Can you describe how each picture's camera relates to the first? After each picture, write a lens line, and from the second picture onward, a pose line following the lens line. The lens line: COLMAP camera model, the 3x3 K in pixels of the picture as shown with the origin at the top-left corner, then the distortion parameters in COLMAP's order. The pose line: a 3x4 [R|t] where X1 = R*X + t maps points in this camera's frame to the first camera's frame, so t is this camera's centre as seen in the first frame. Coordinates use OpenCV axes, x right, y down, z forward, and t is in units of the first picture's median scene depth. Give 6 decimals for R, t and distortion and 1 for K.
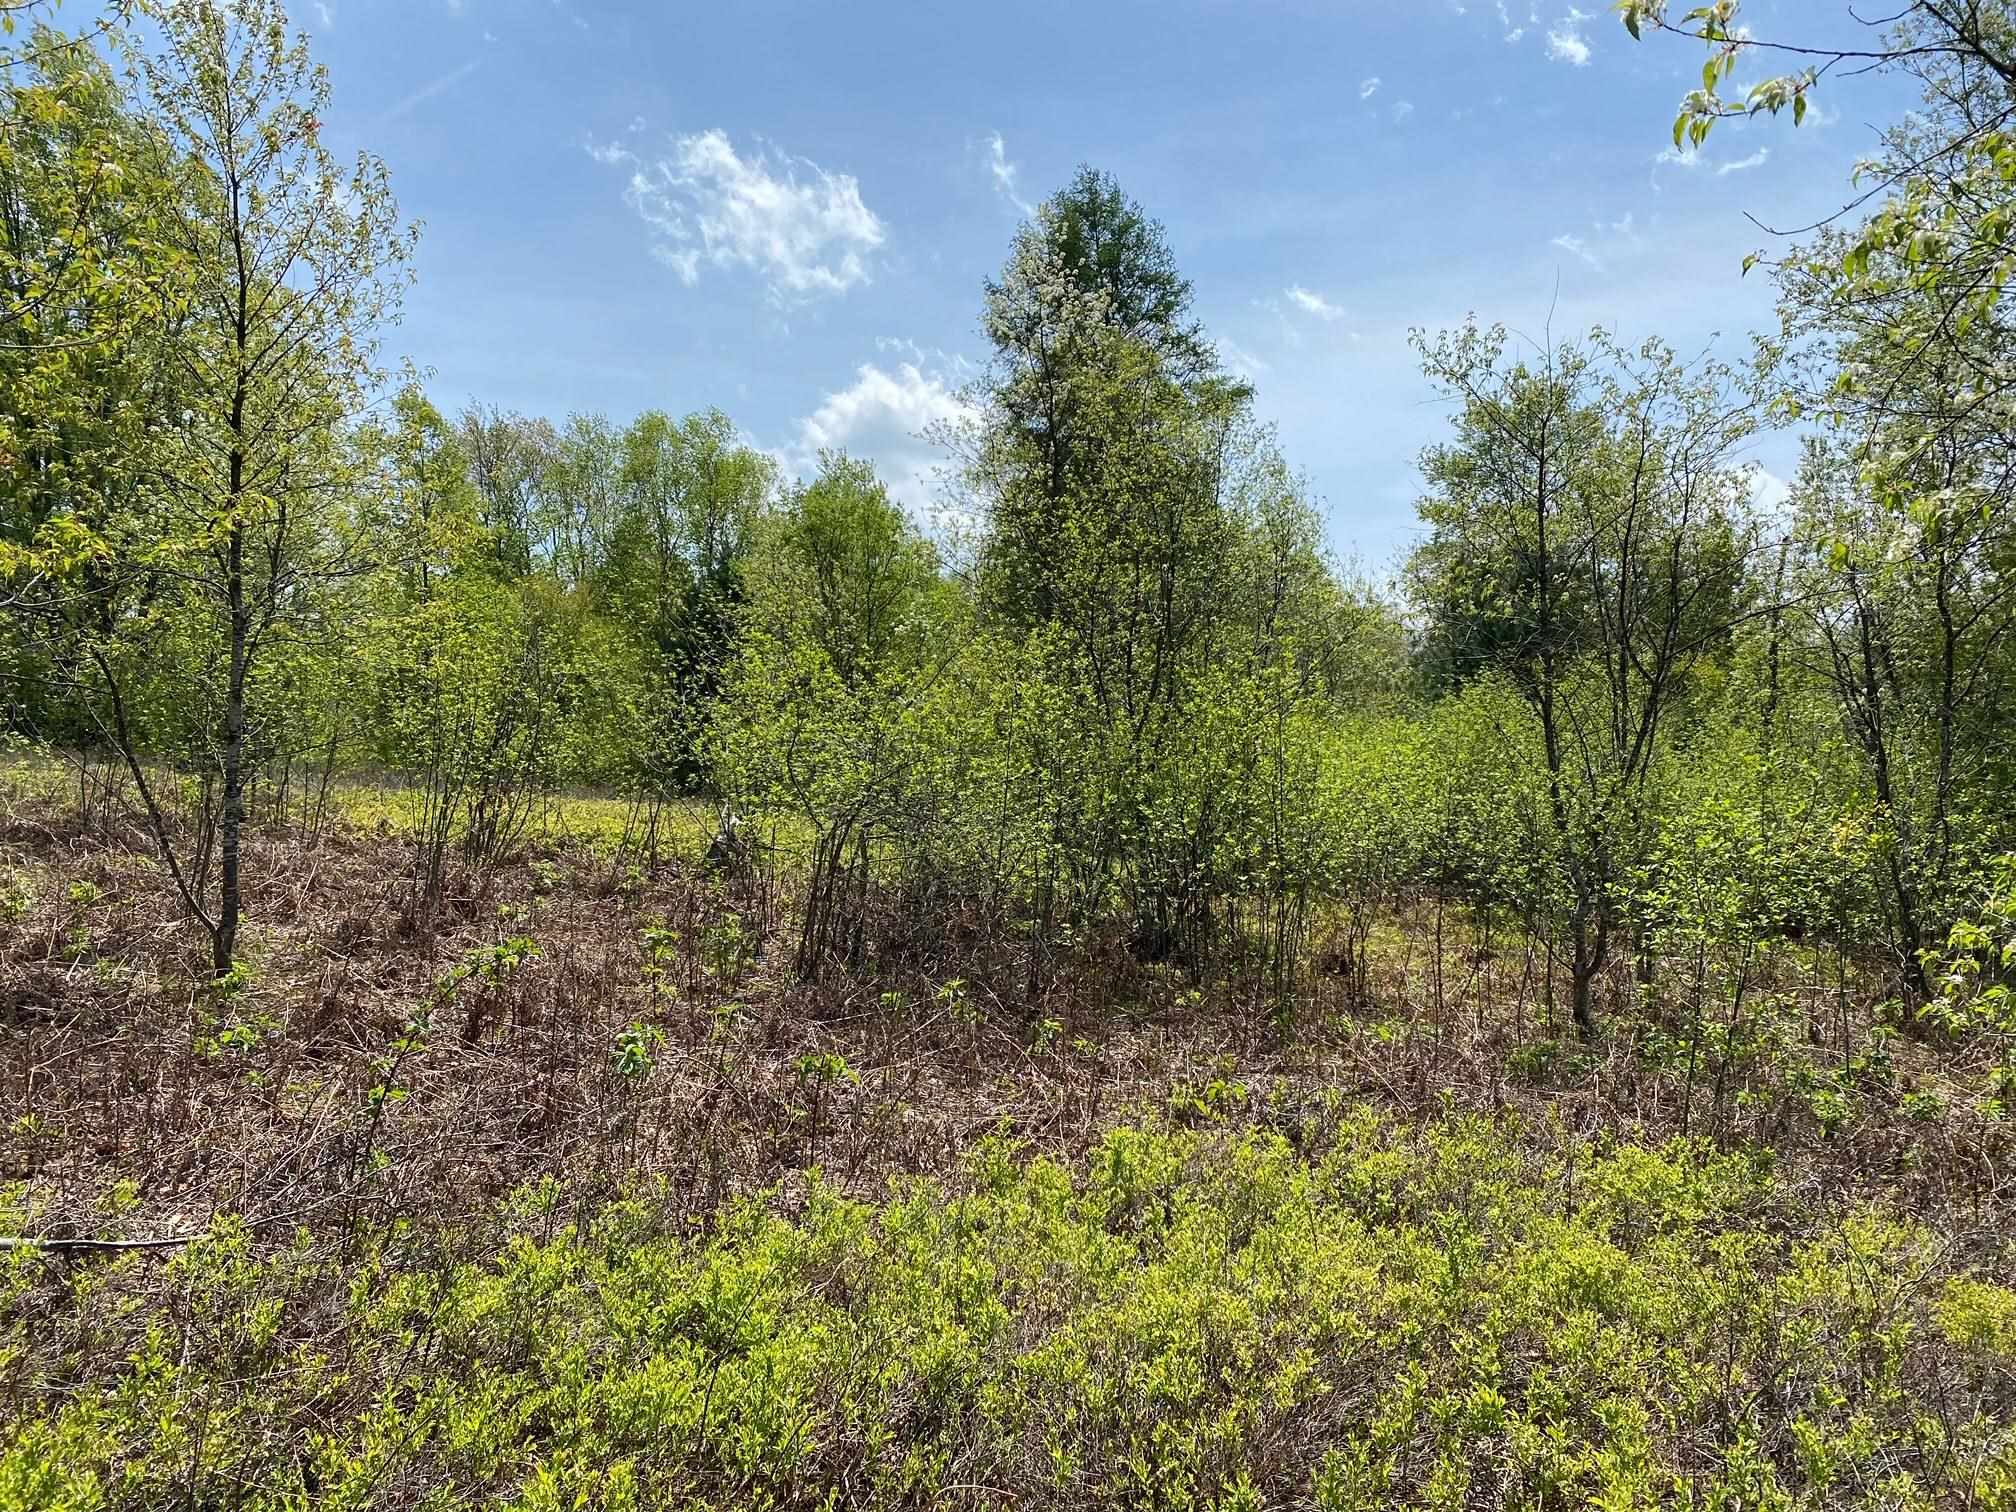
lens RADIAL K [[1520.9, 0, 1003.9], [0, 1520.9, 754.2], [0, 0, 1]] dist [0.083573, -0.111948]
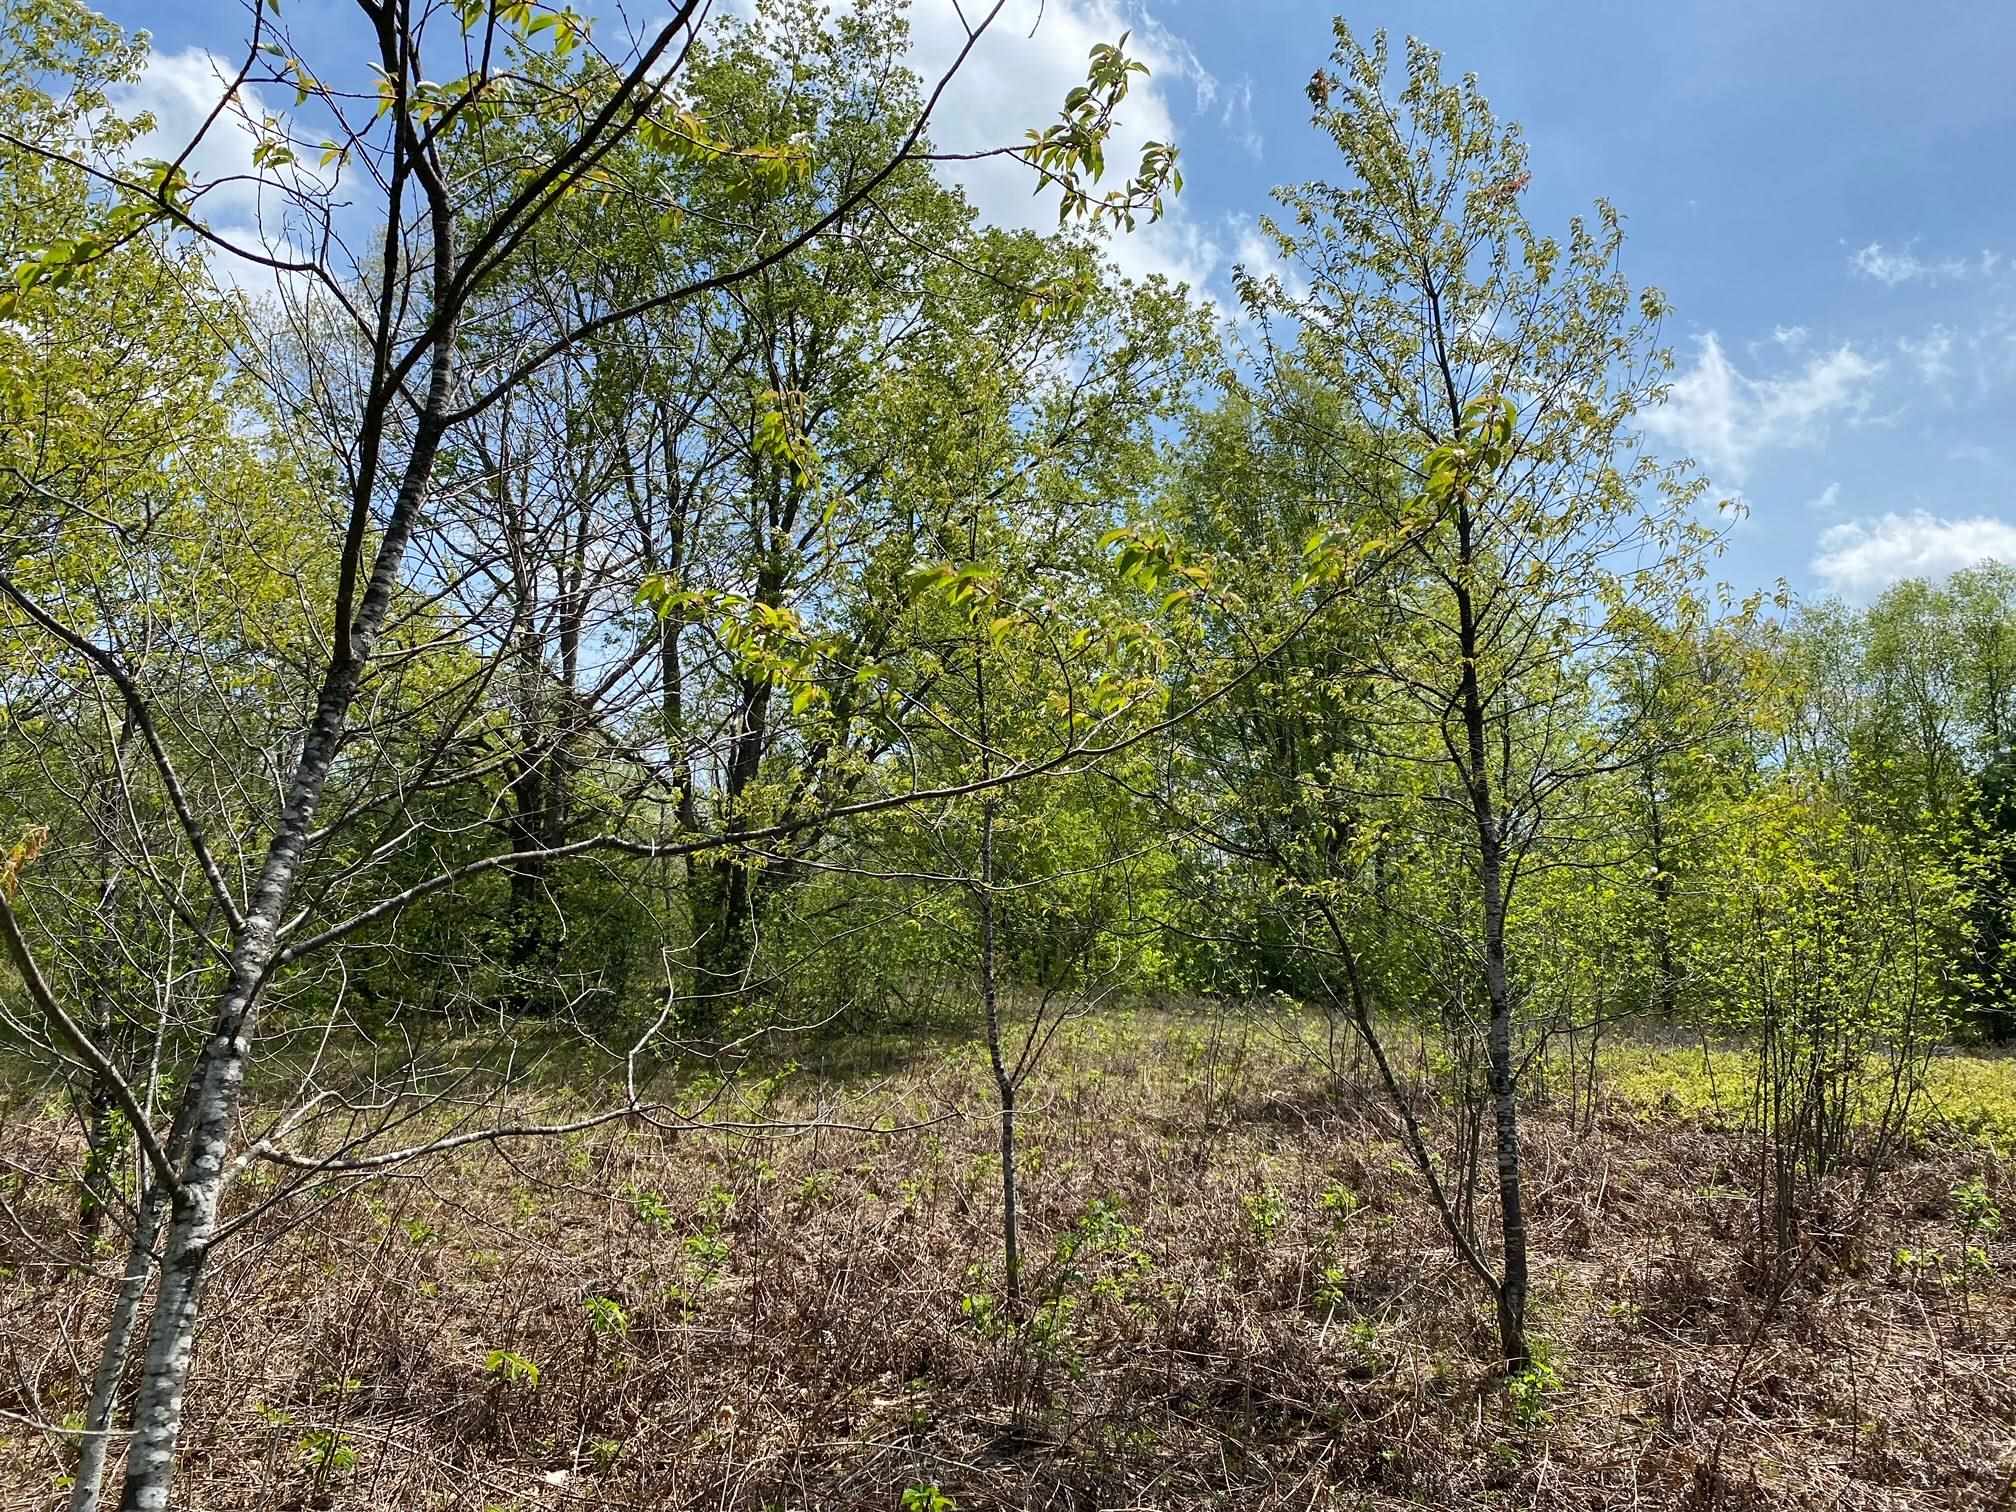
lens RADIAL K [[1520.9, 0, 1003.9], [0, 1520.9, 754.2], [0, 0, 1]] dist [0.083573, -0.111948]
pose [[0.728304, -0.136543, -0.671512, -0.130258], [0.031843, 0.985632, -0.165878, -0.013109], [0.684514, 0.099426, 0.722188, 0.240211]]
